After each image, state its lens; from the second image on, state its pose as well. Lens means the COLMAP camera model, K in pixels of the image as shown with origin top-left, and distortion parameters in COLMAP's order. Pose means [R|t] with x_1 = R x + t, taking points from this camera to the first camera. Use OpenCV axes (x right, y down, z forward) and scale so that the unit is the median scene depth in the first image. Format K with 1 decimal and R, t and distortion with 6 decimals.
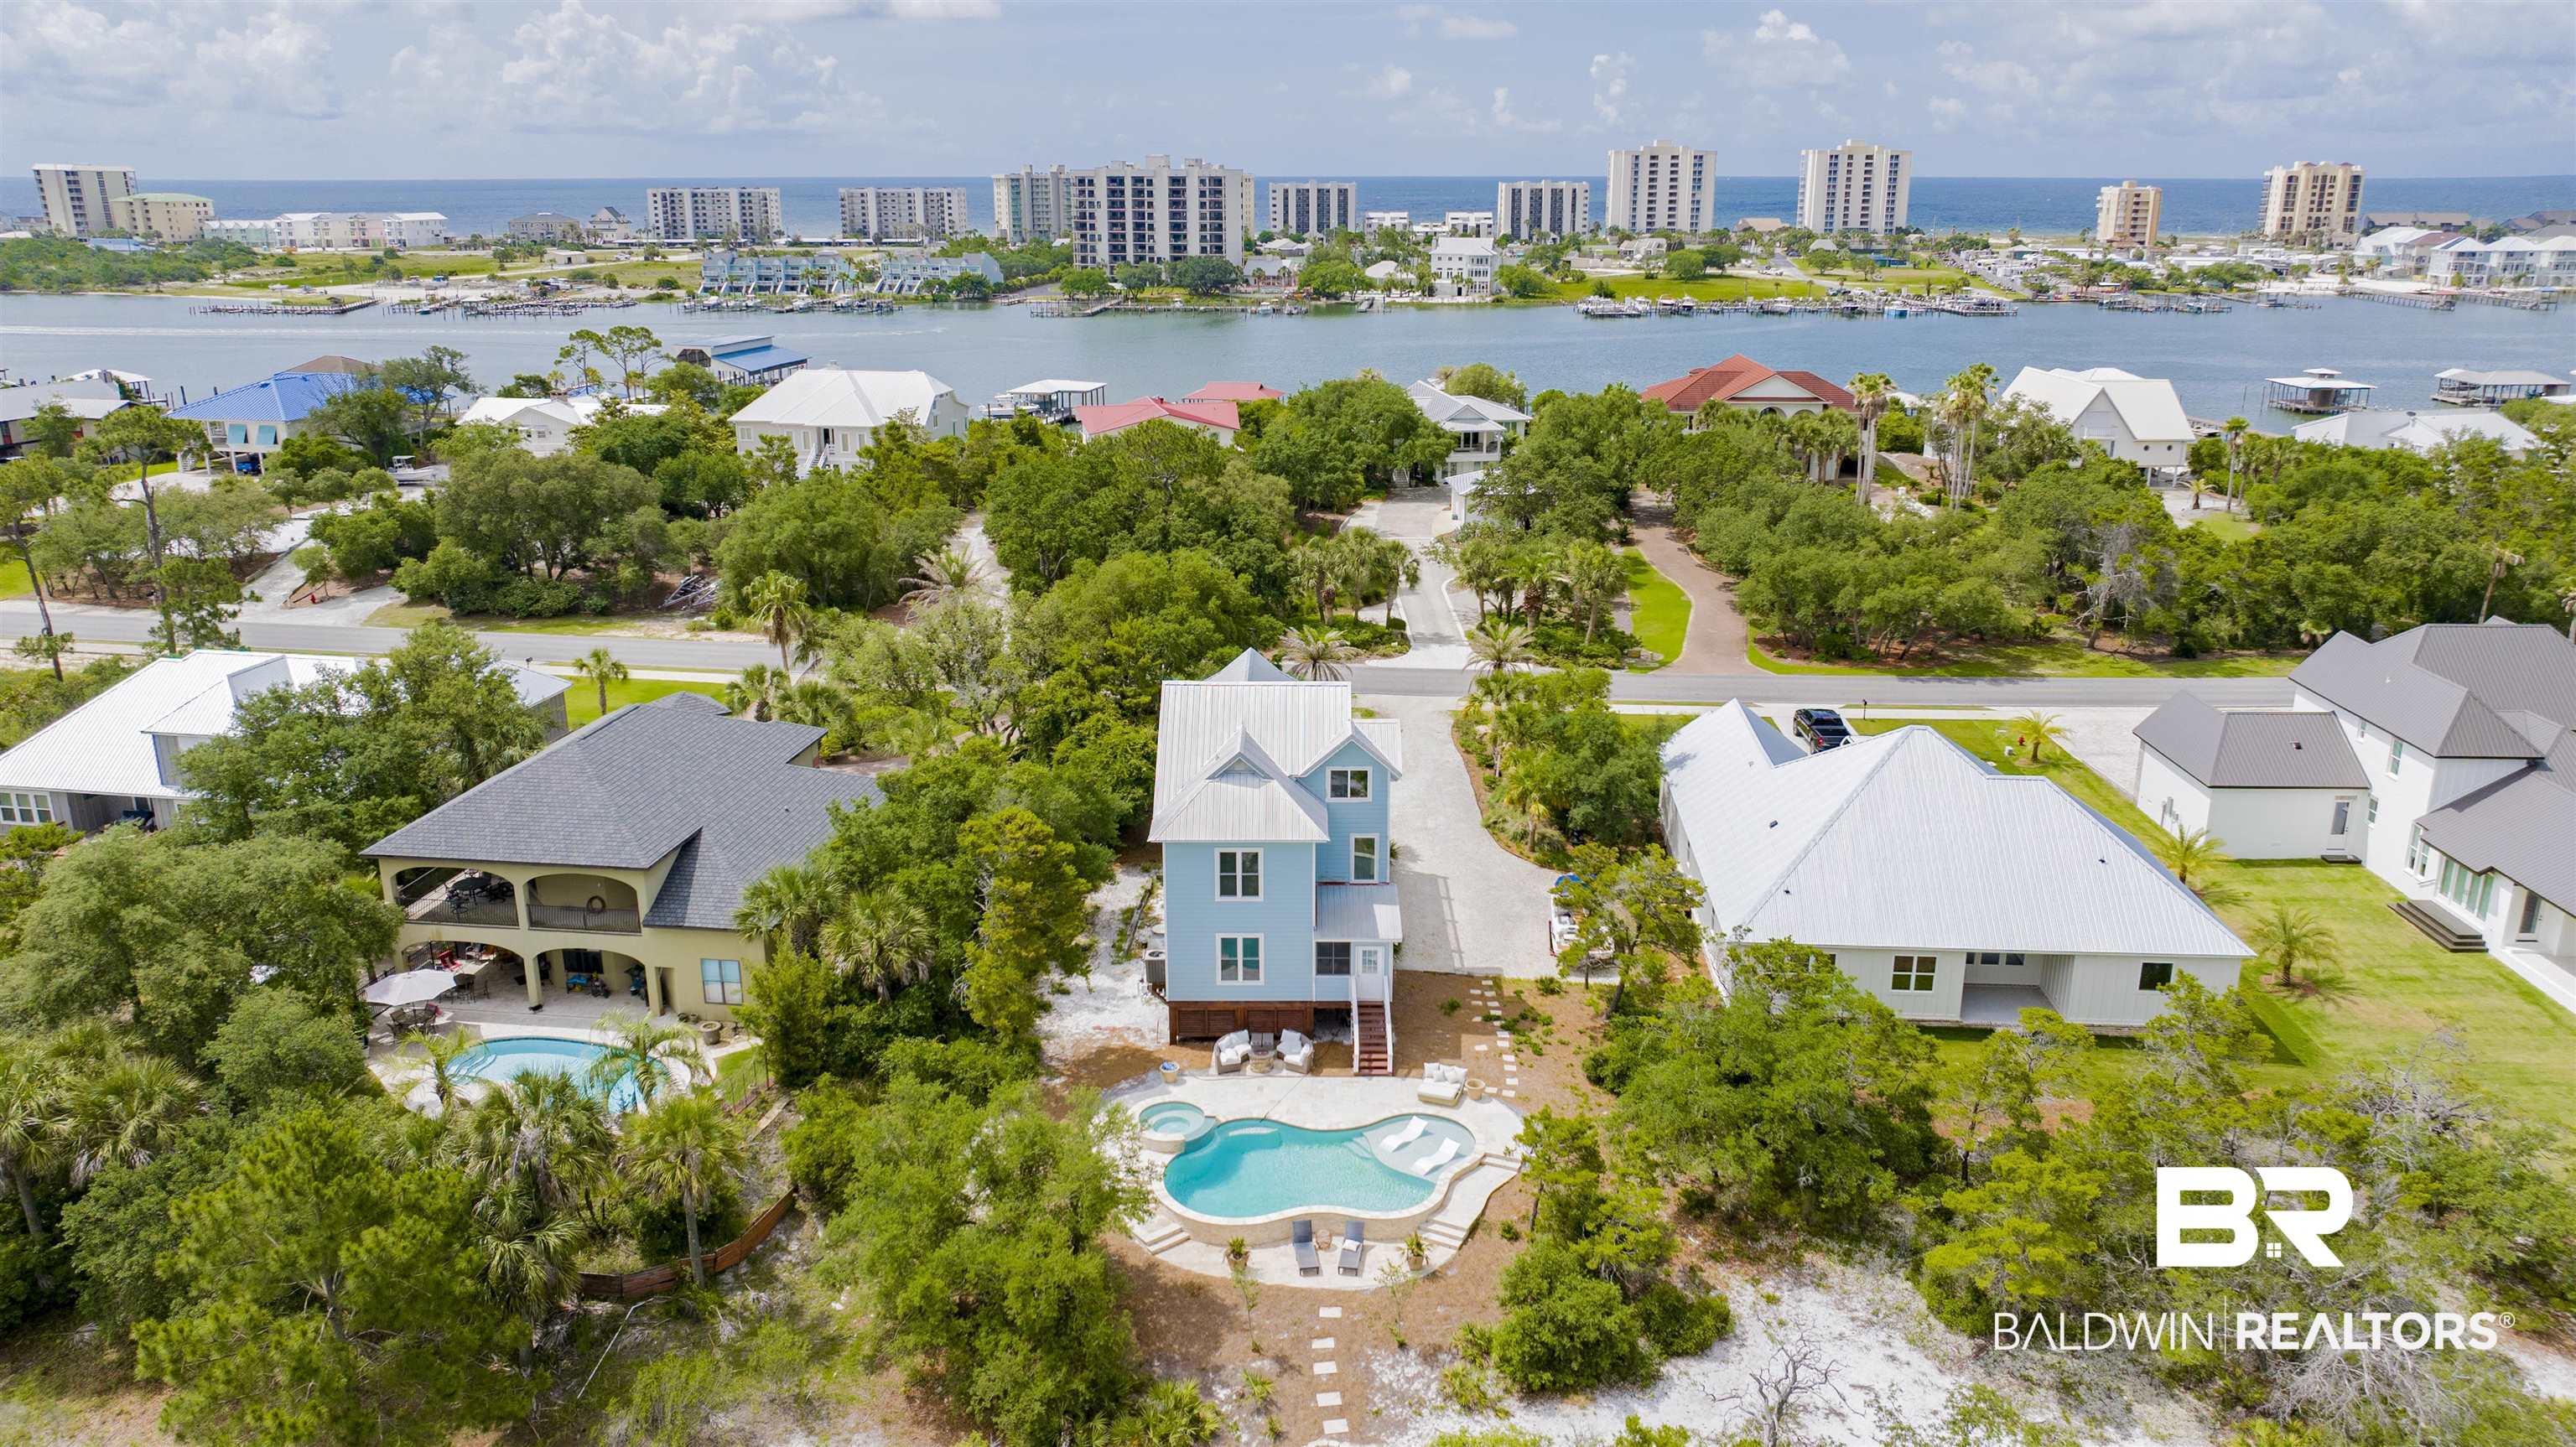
lens RADIAL K [[1818.5, 0, 1288.0], [0, 1818.5, 723.5], [0, 0, 1]] dist [-0.019593, 0.002652]
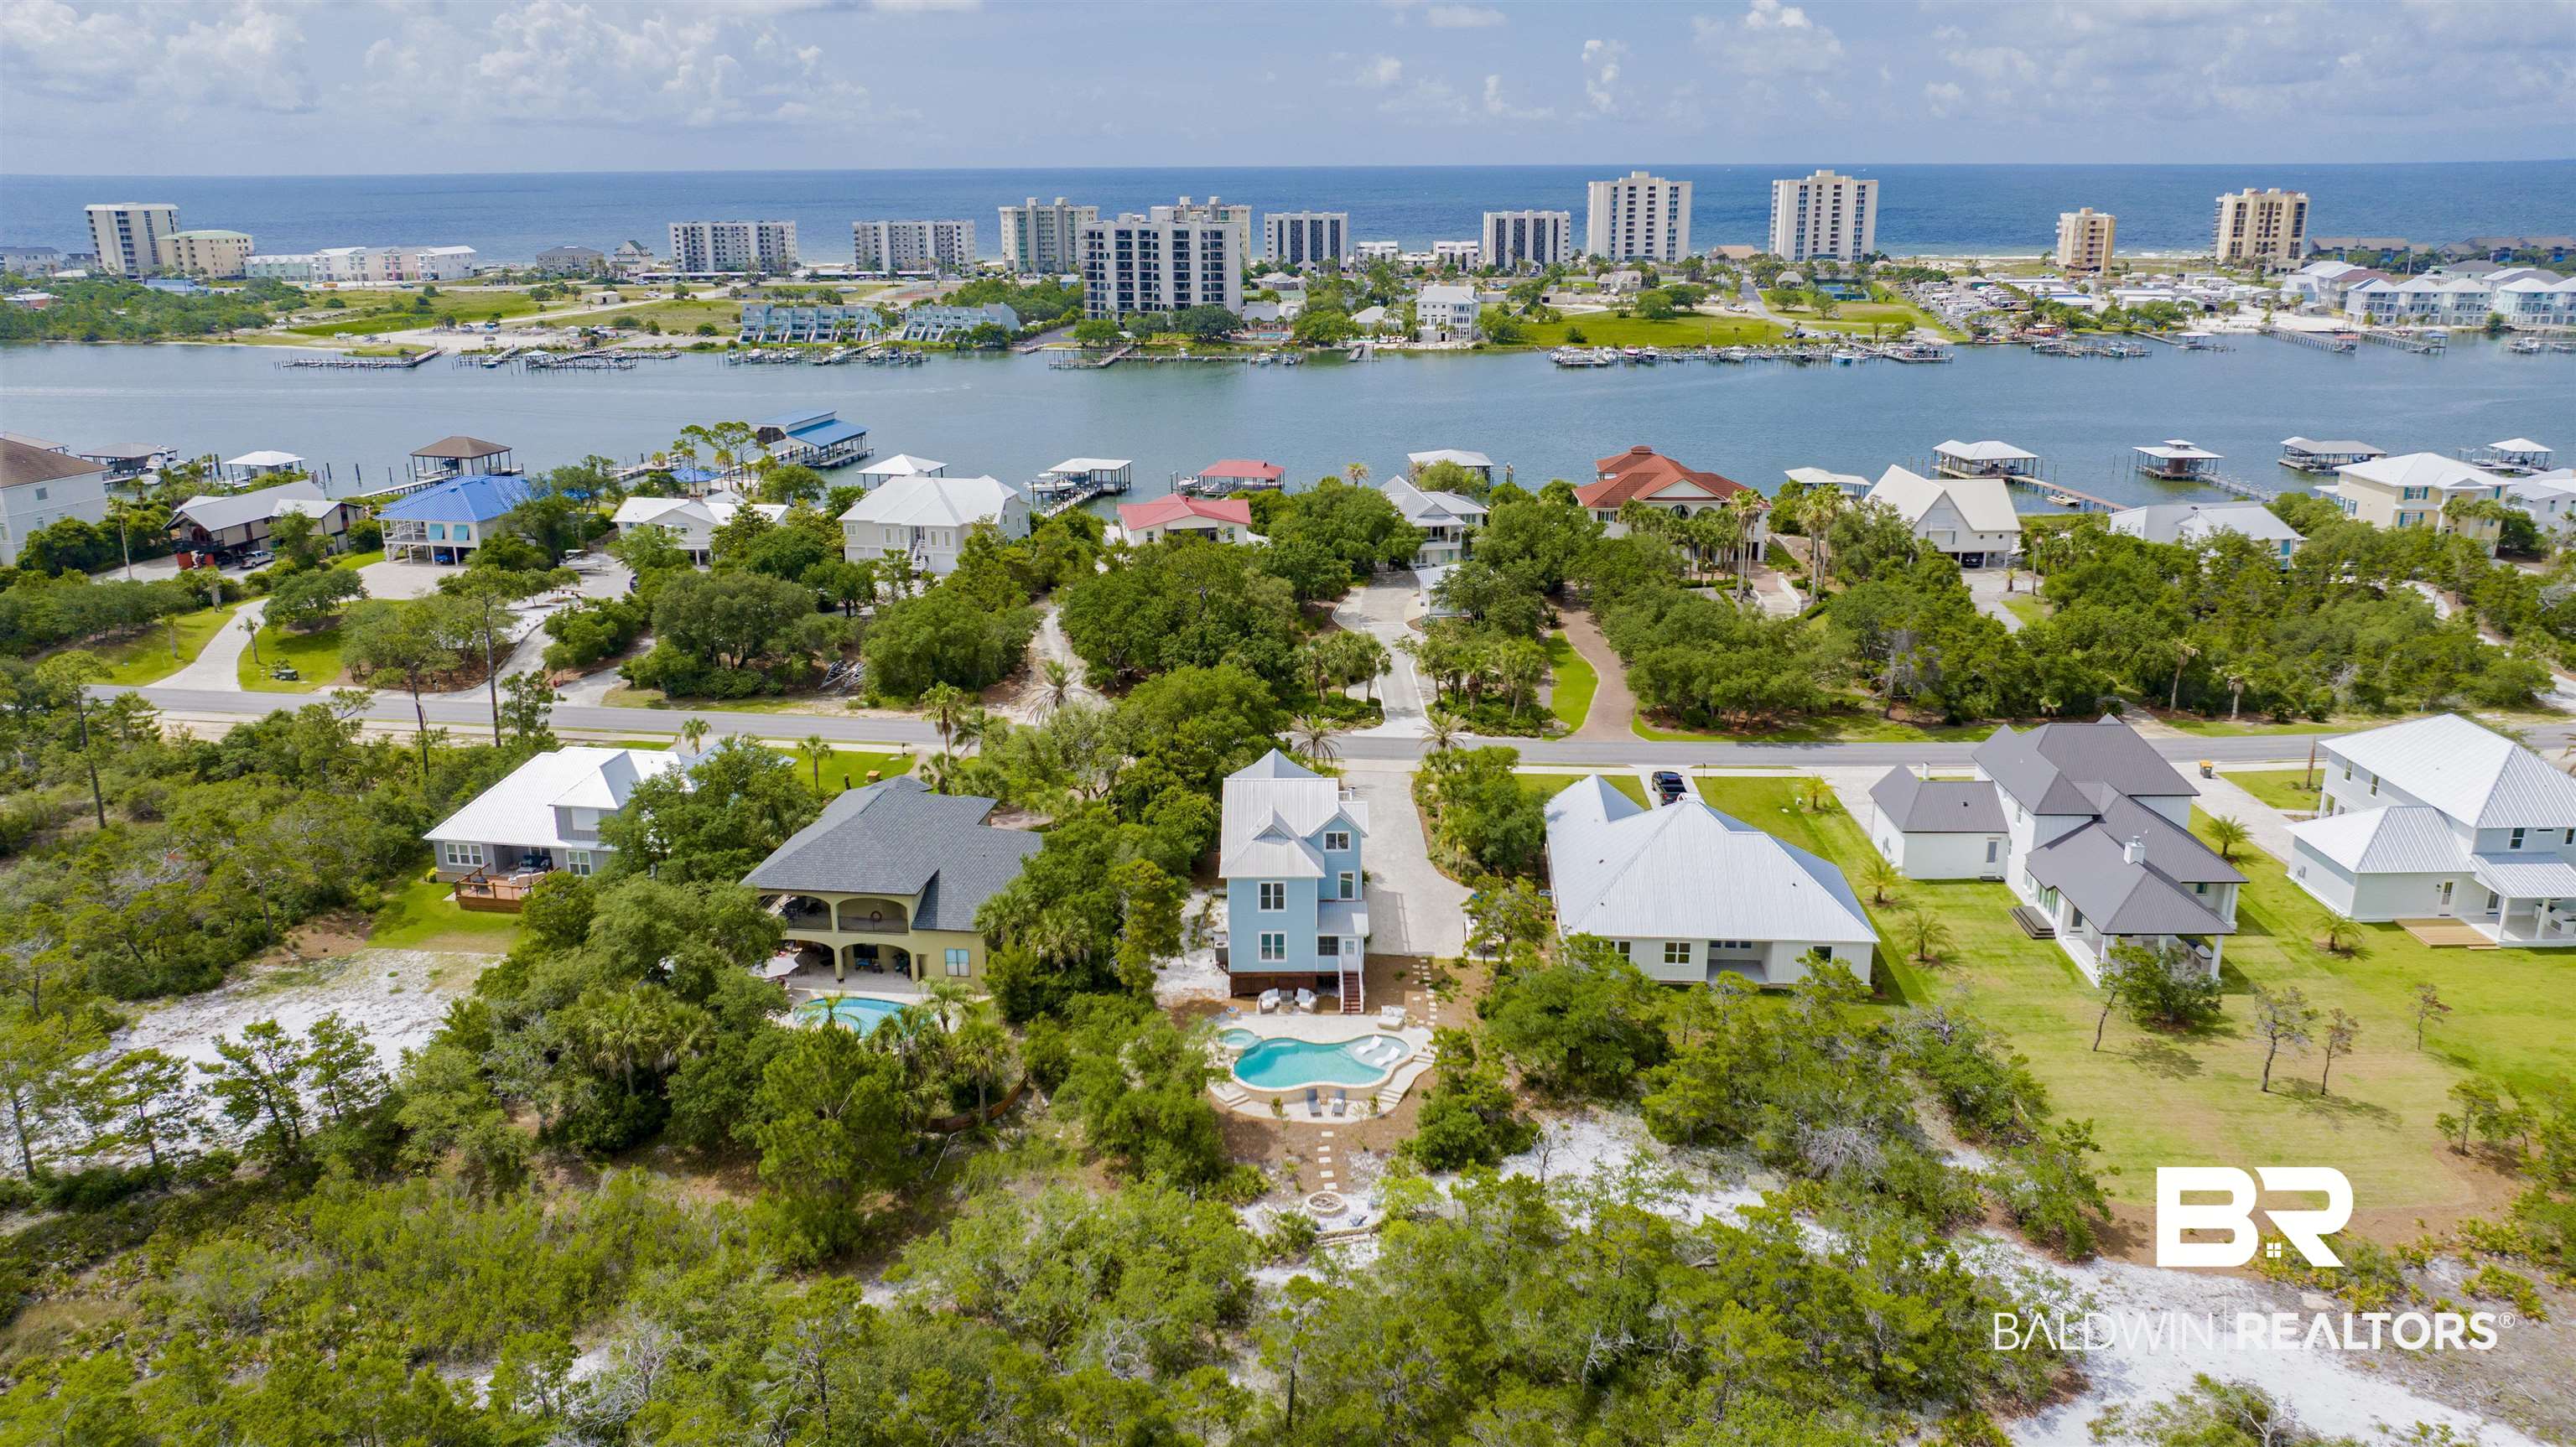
lens RADIAL K [[1839.4, 0, 1272.0], [0, 1839.4, 709.7], [0, 0, 1]] dist [-0.008265, -0.027520]
pose [[0.999957, -0.006836, -0.006336, -0.011442], [0.006801, 0.999962, -0.005529, -0.062420], [0.006374, 0.005486, 0.999965, -0.547001]]
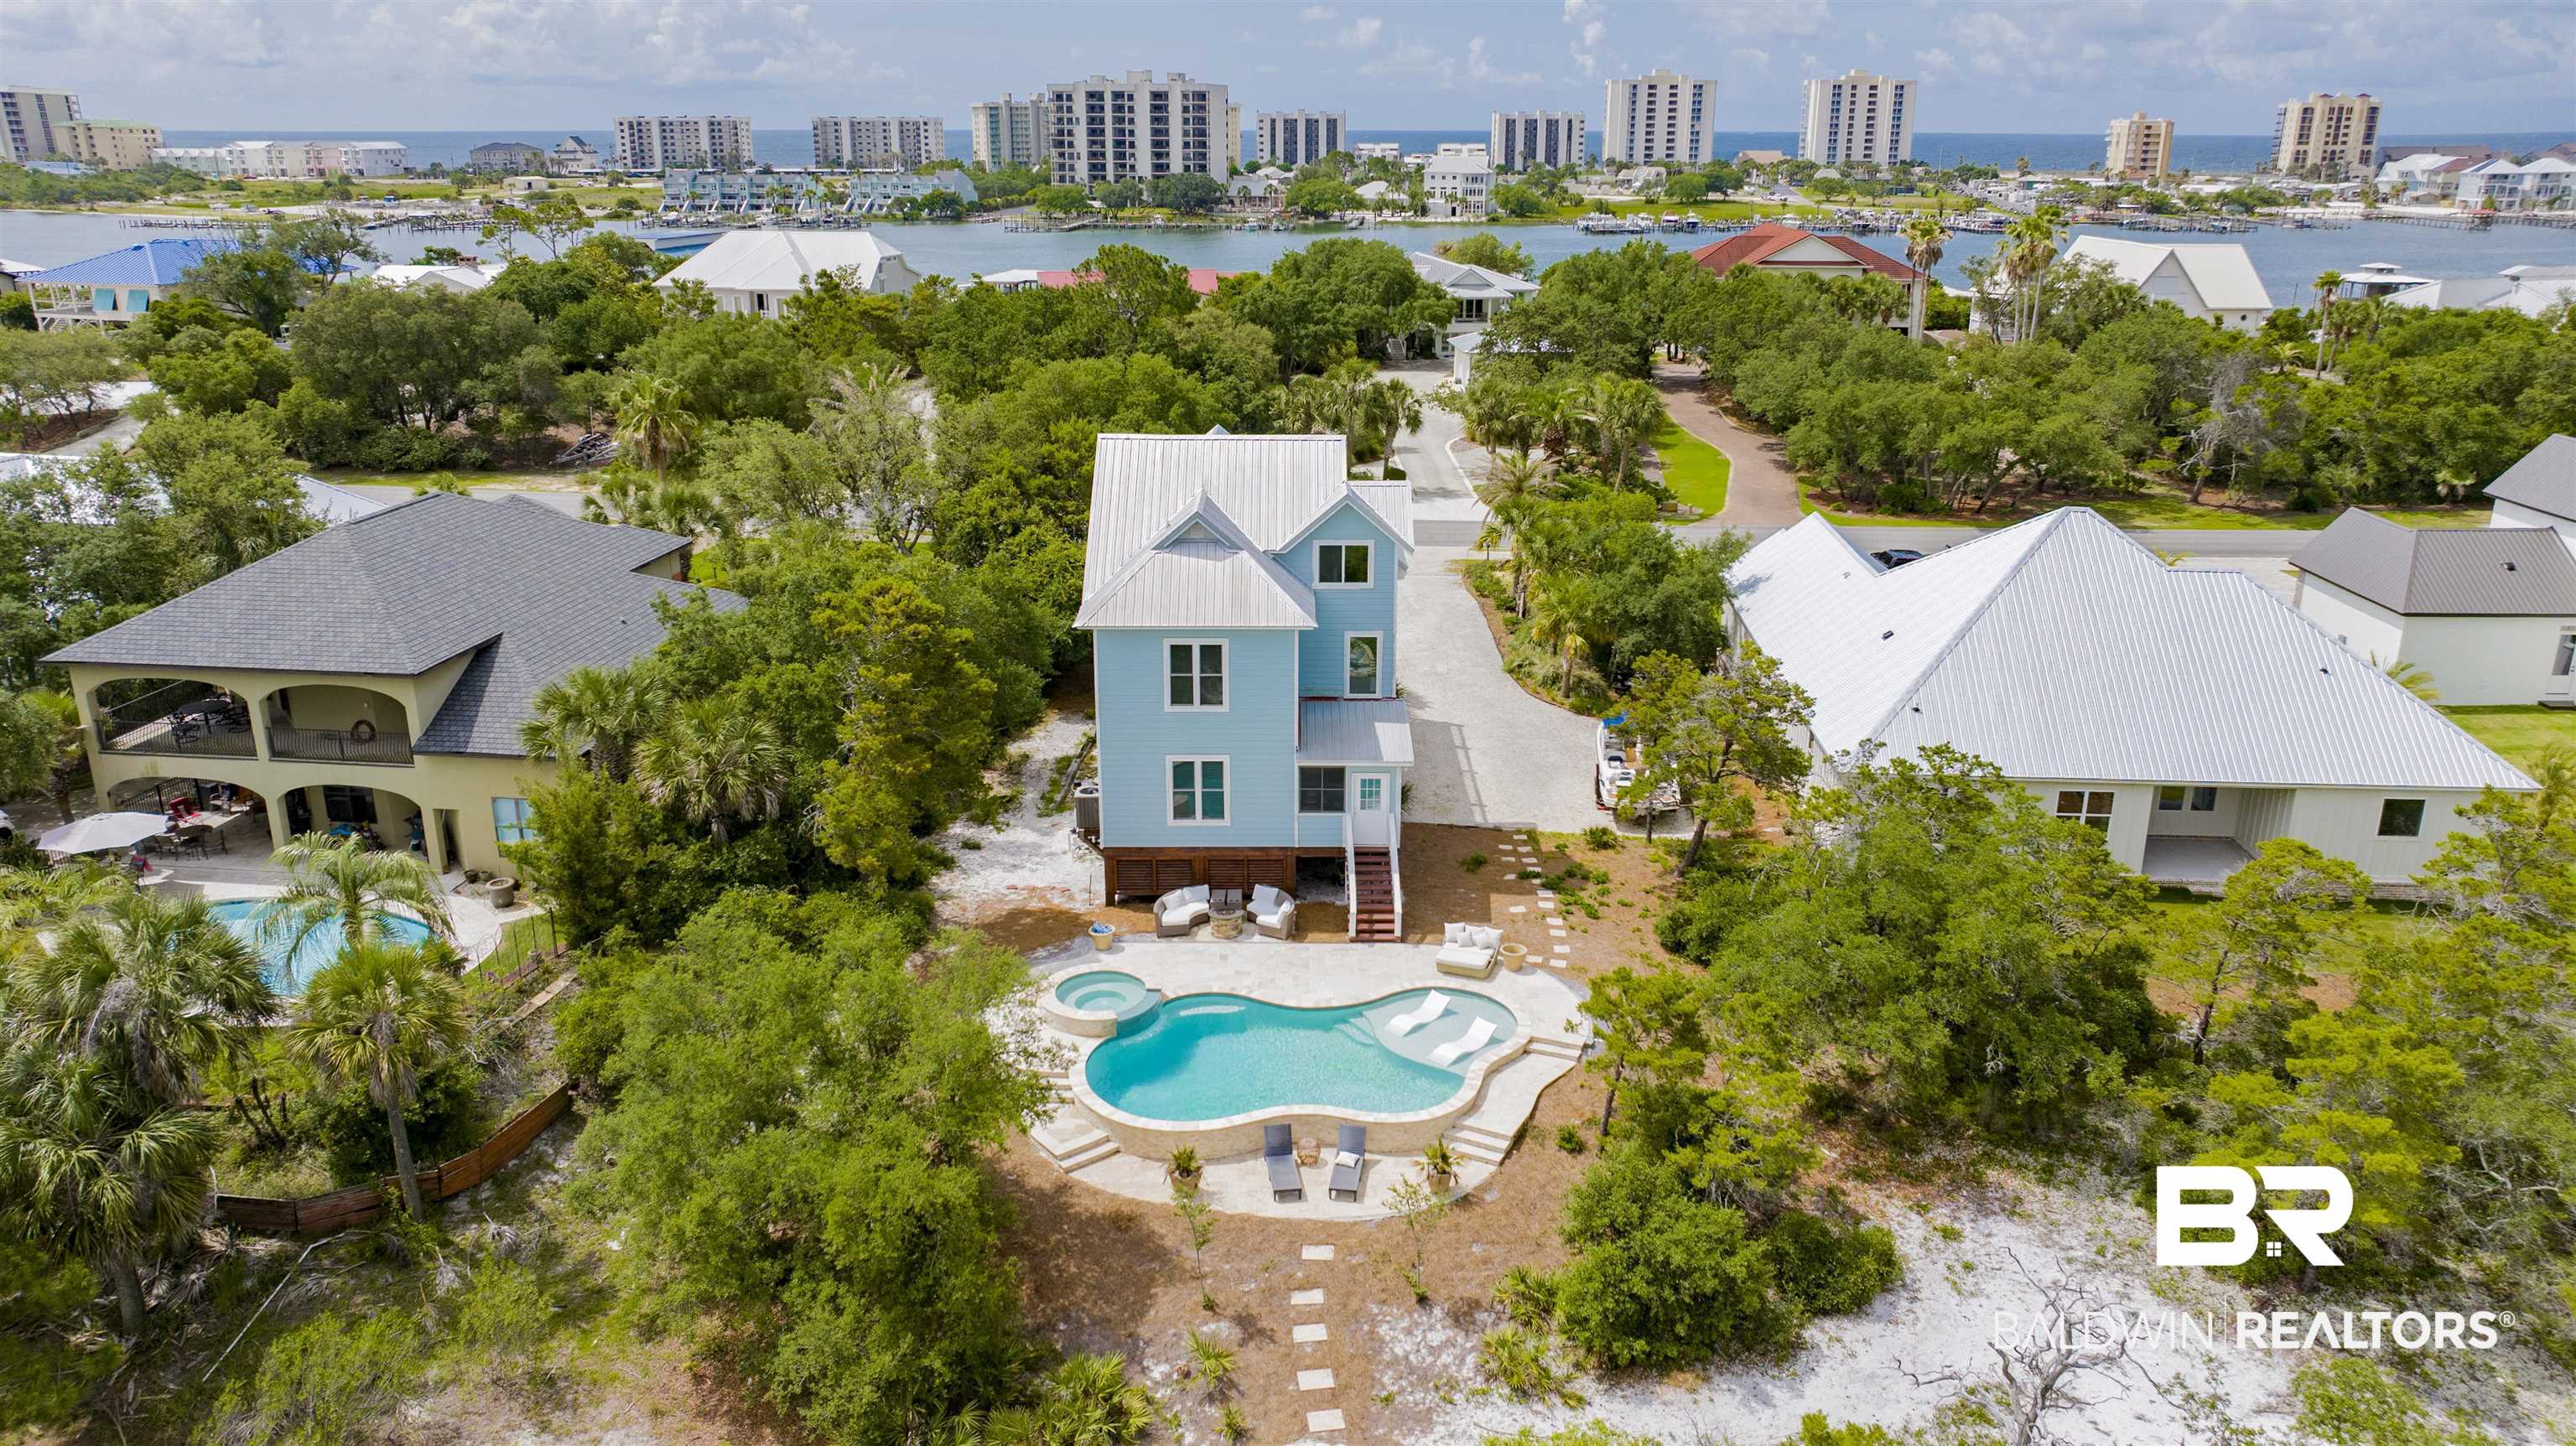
lens RADIAL K [[1826.4, 0, 1293.6], [0, 1826.4, 722.0], [0, 0, 1]] dist [-0.028899, 0.024796]
pose [[0.999948, 0.001572, 0.010120, 0.004177], [-0.001789, 0.999767, 0.021498, 0.065899], [-0.010084, -0.021515, 0.999718, 0.190472]]
